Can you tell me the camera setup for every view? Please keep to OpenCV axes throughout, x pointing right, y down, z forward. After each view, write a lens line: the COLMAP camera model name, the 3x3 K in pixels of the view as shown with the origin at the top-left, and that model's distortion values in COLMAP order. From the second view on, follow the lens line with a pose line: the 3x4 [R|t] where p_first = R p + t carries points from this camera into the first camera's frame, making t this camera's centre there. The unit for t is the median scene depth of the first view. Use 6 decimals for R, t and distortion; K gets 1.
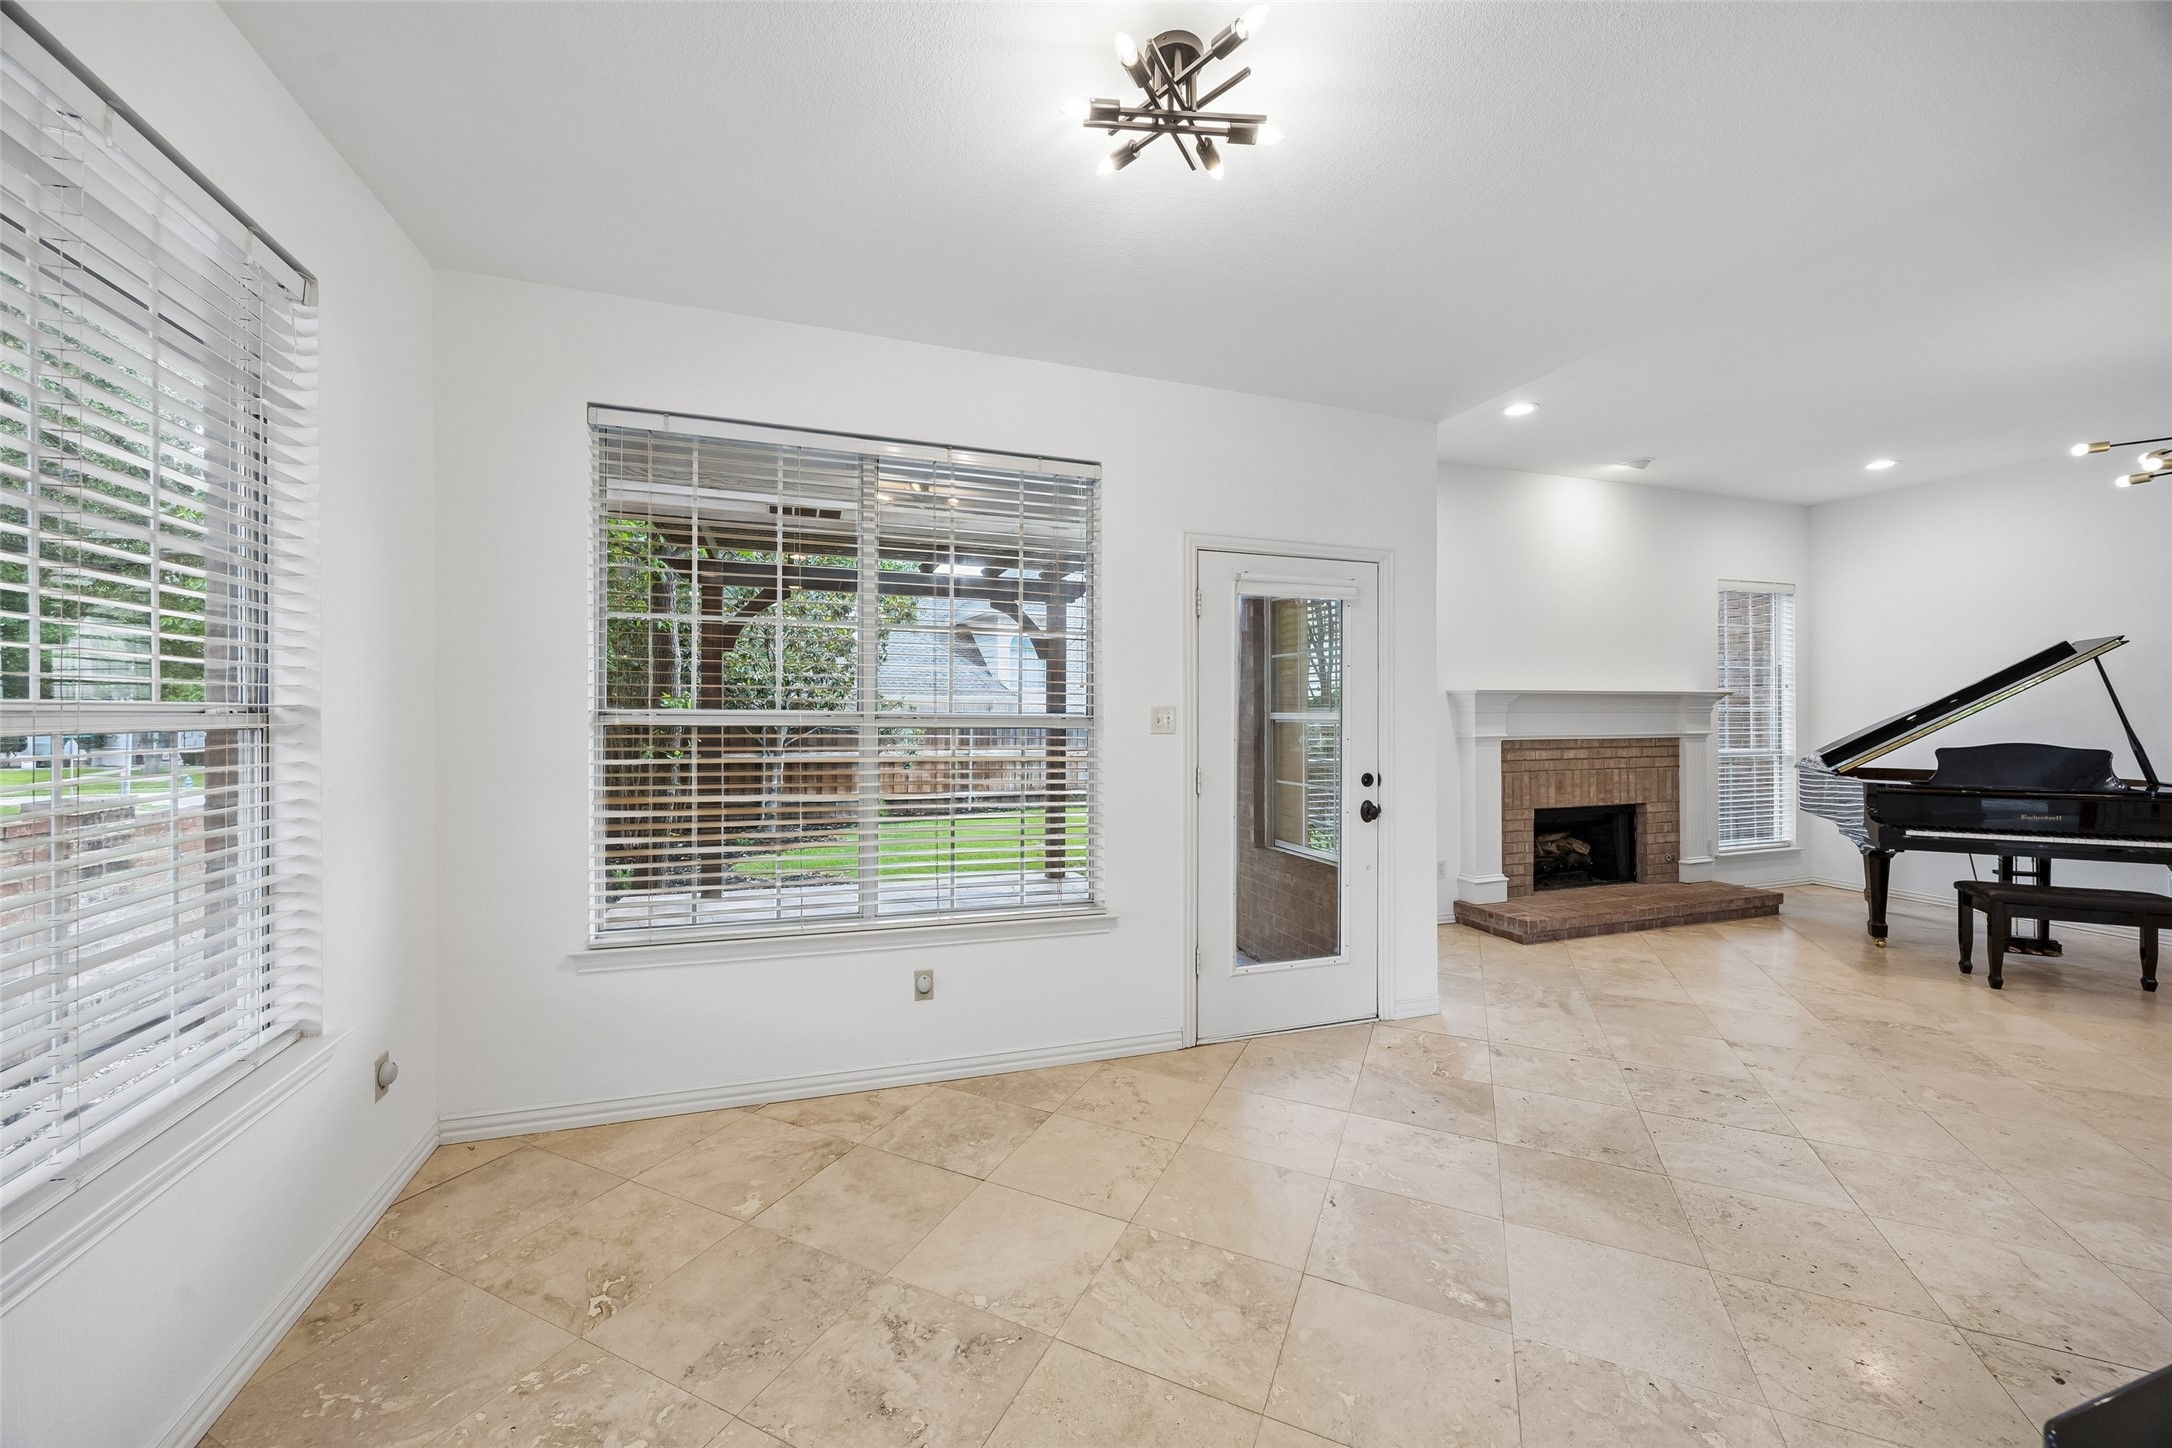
lens RADIAL K [[829.7, 0, 1081.5], [0, 829.7, 709.7], [0, 0, 1]] dist [0.000308, -0.000391]
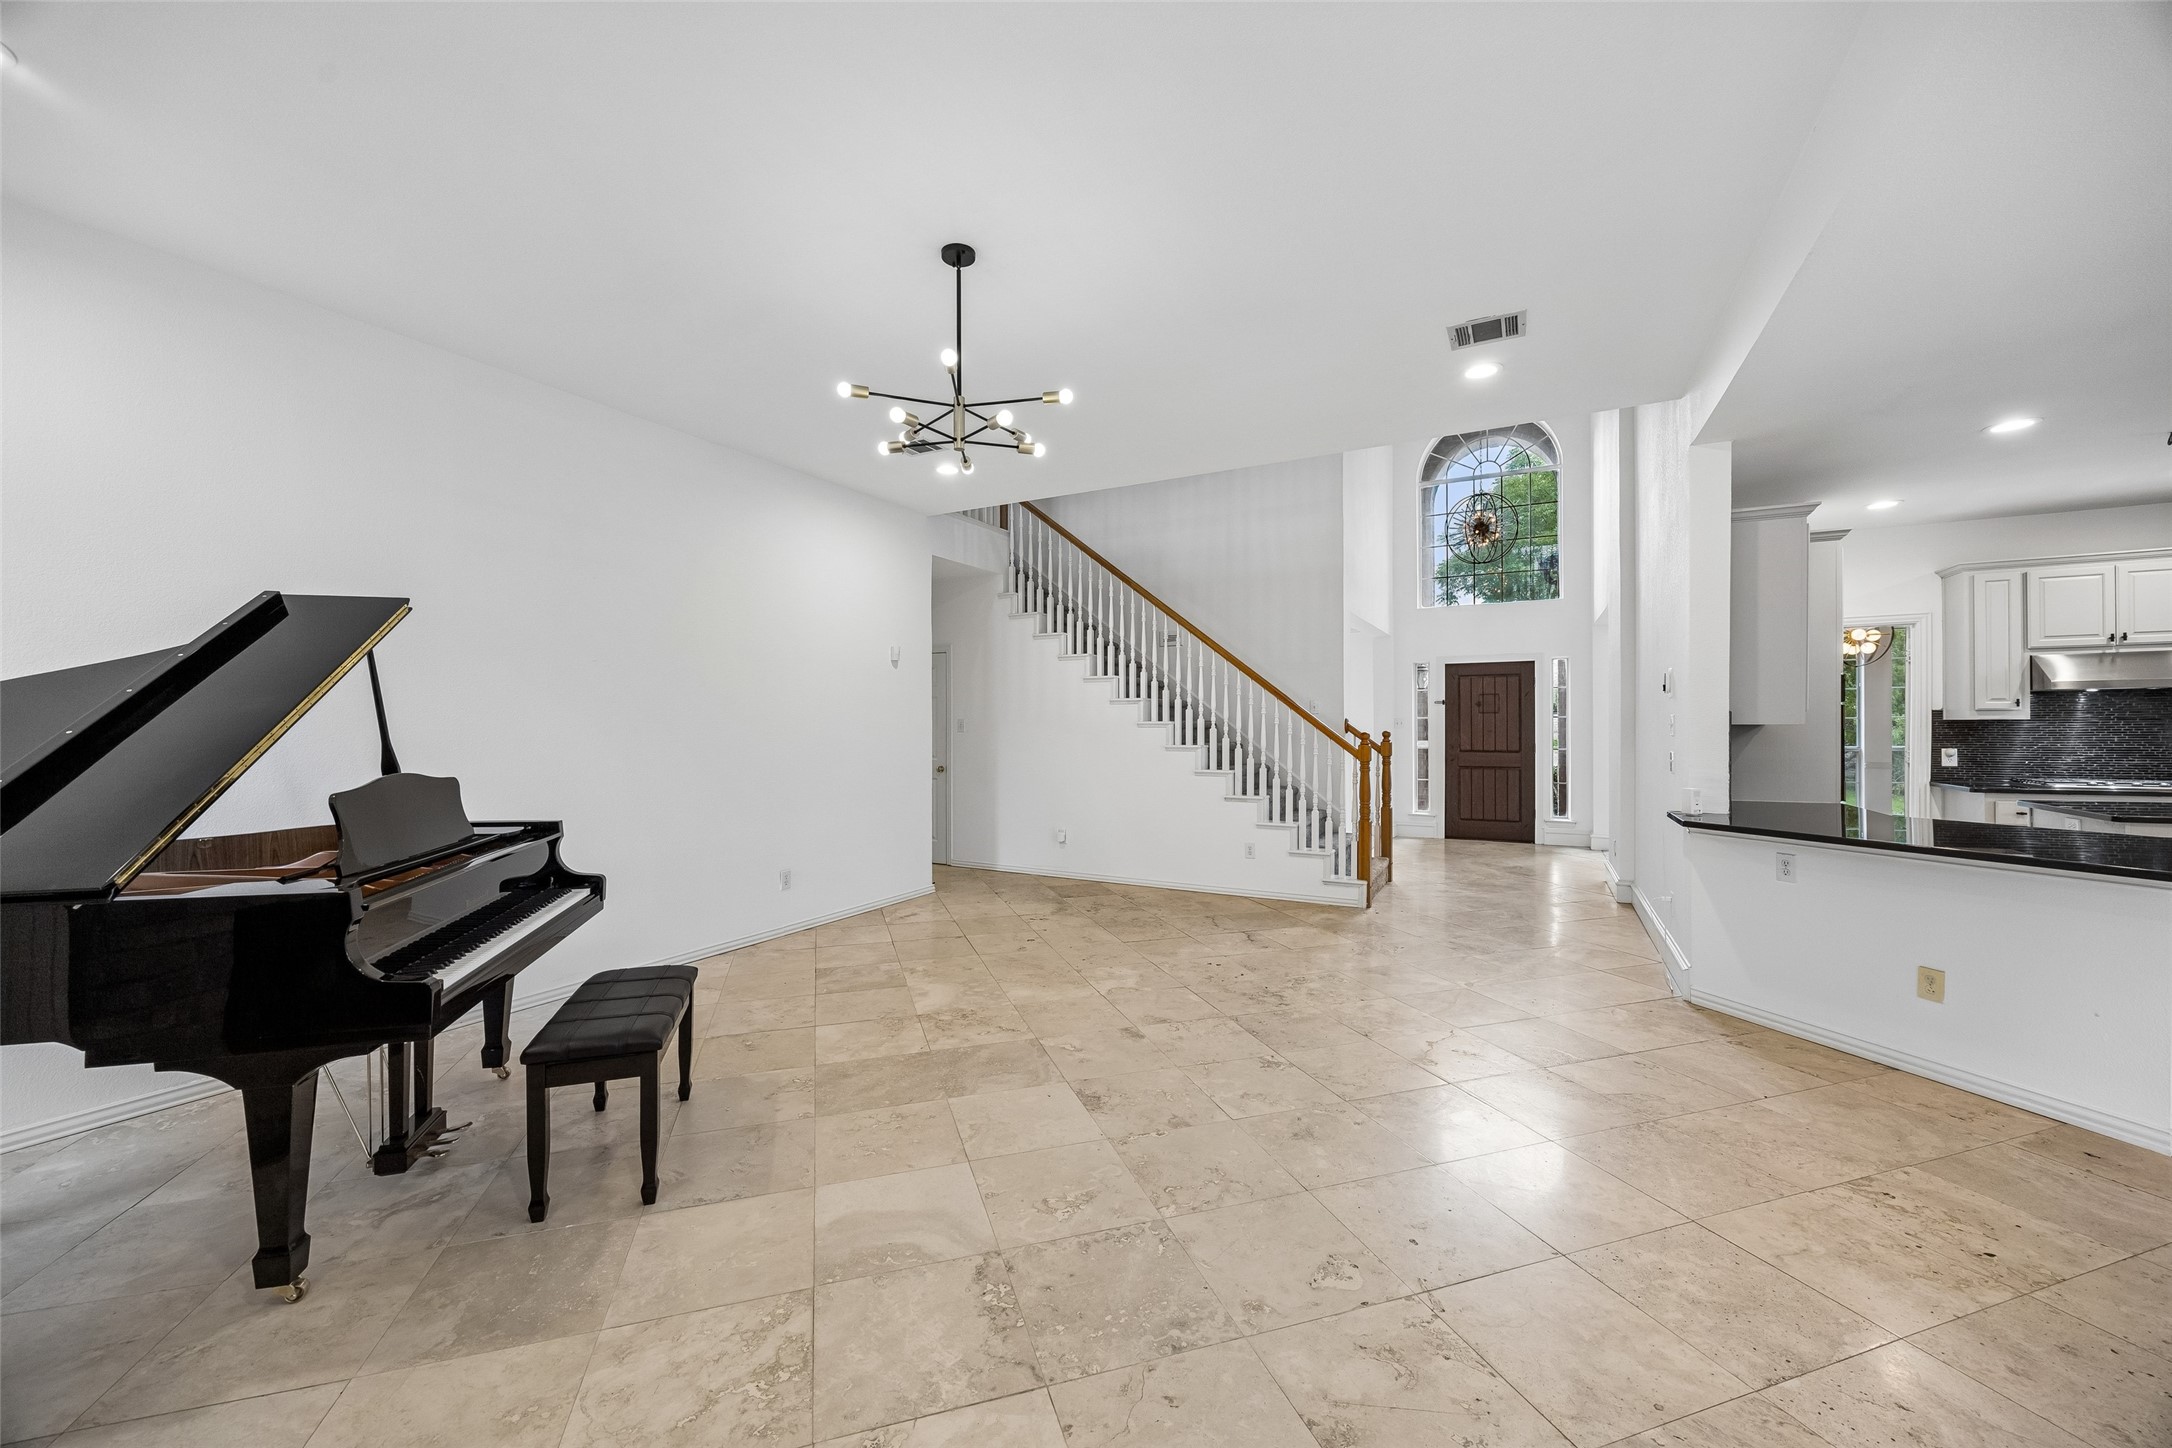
lens RADIAL K [[829.7, 0, 1087.5], [0, 829.7, 716.1], [0, 0, 1]] dist [0.000308, -0.000391]
pose [[-0.679959, 0.008693, 0.733198, 0.417007], [-0.000943, 0.999919, -0.012730, 0.010142], [-0.733249, -0.009347, -0.679896, 1.002796]]
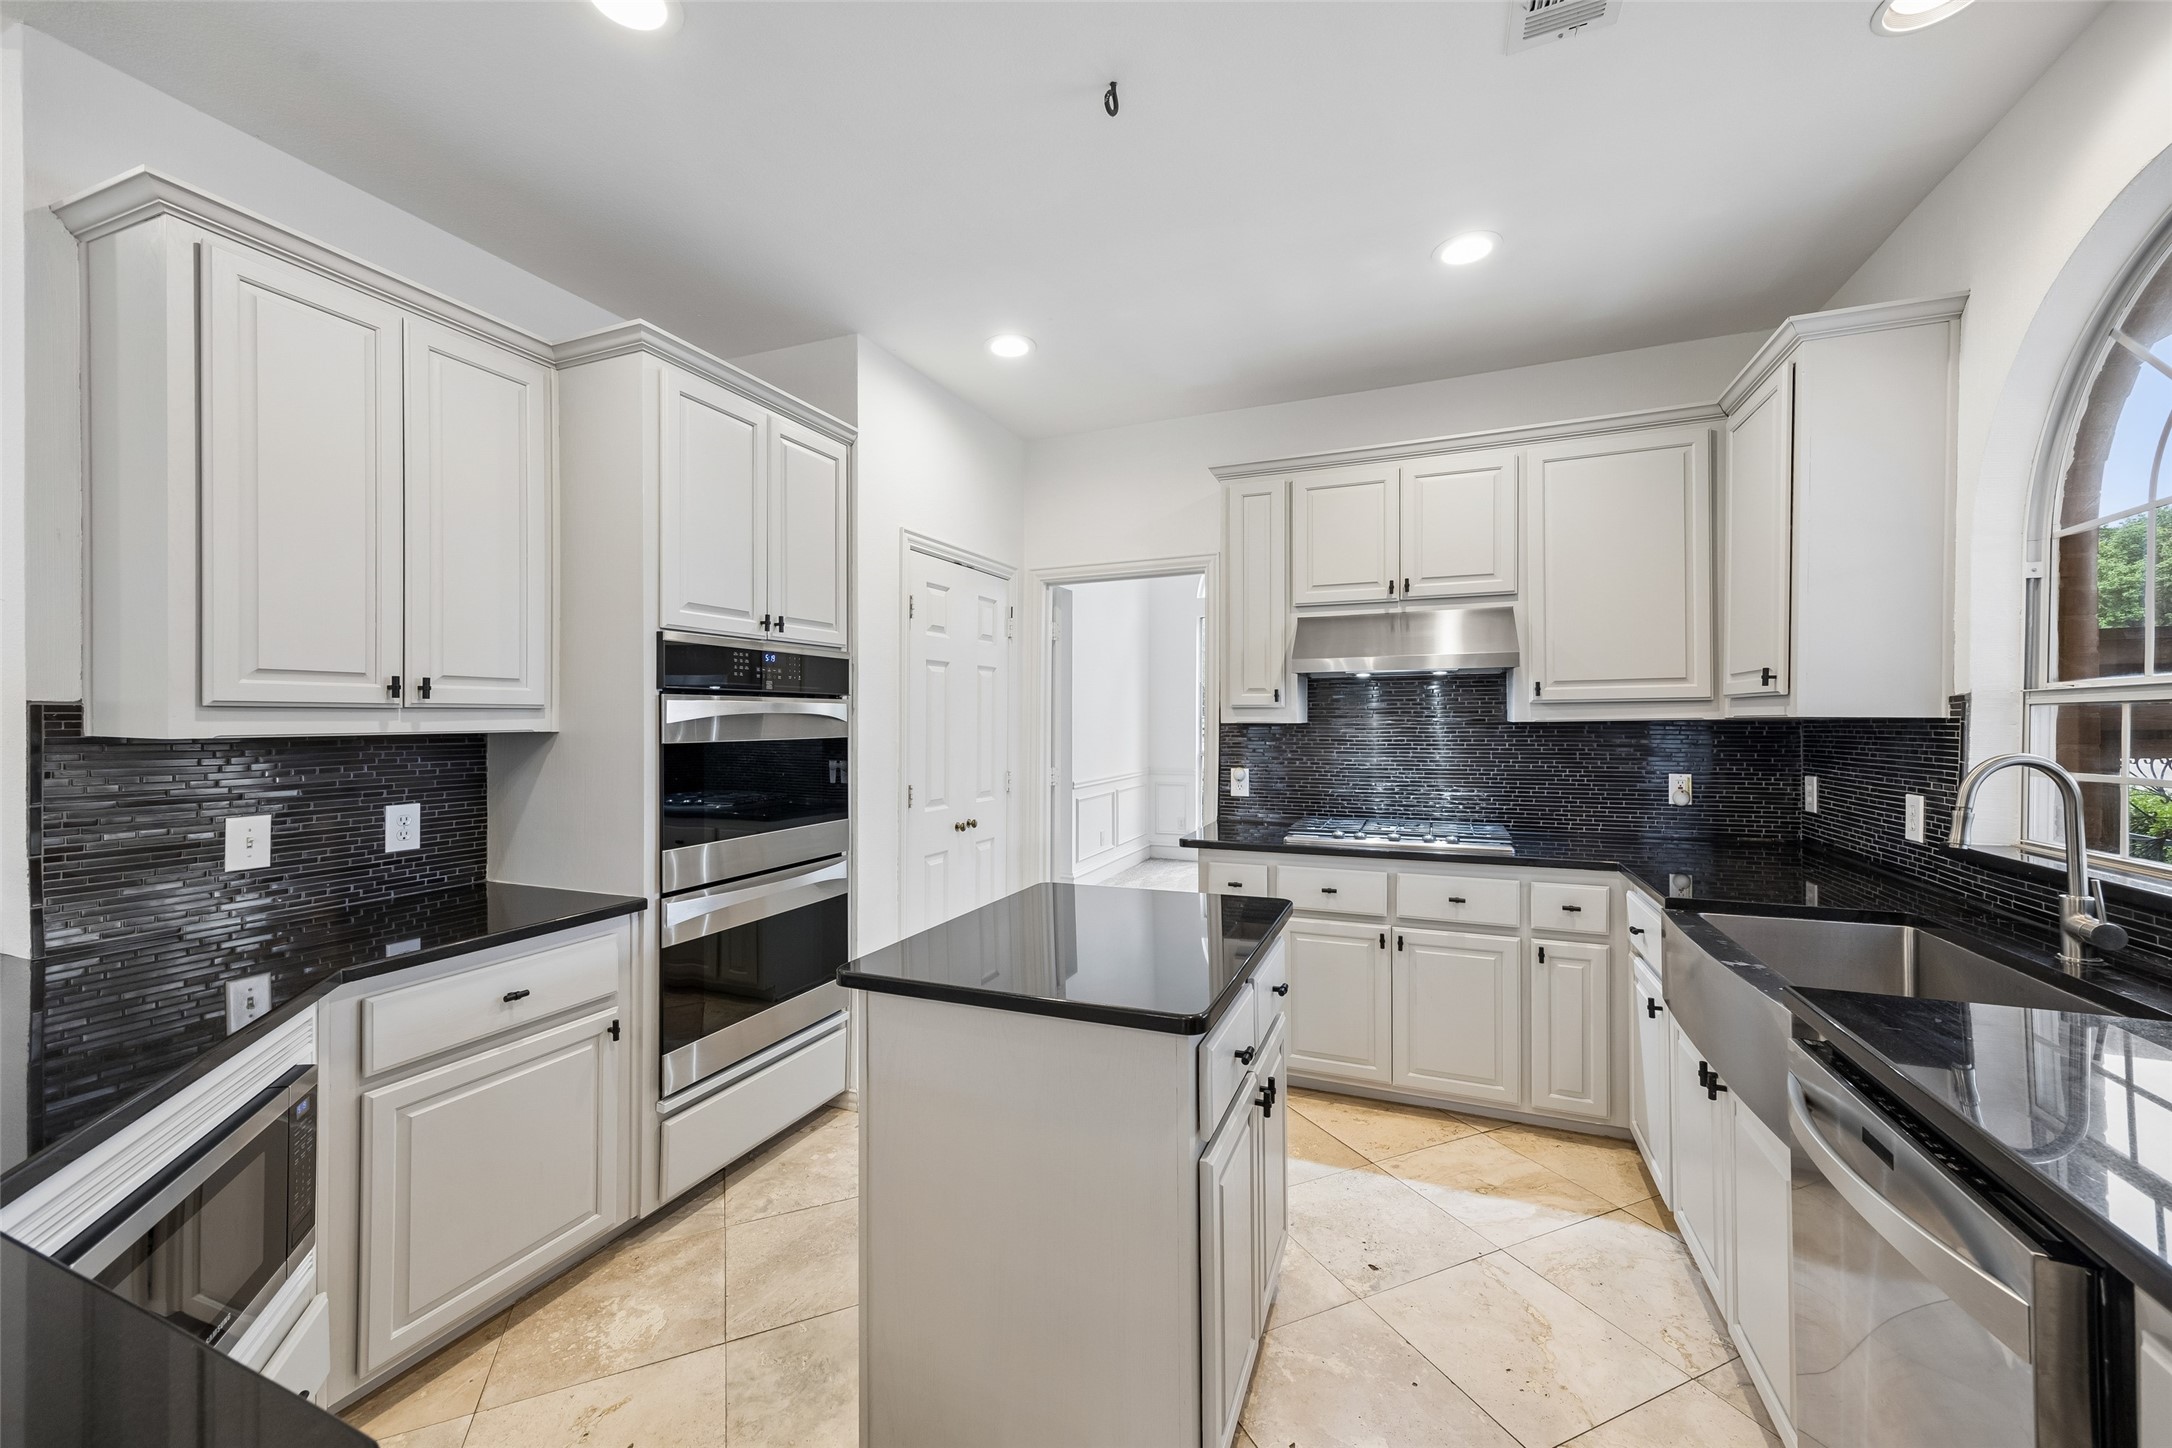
lens RADIAL K [[829.7, 0, 1072.3], [0, 829.7, 723.2], [0, 0, 1]] dist [0.000308, -0.000391]
pose [[-0.740369, -0.005532, 0.672178, 0.048291], [-0.004878, 0.999984, 0.002857, -0.001844], [-0.672183, -0.001164, -0.740384, -0.074067]]
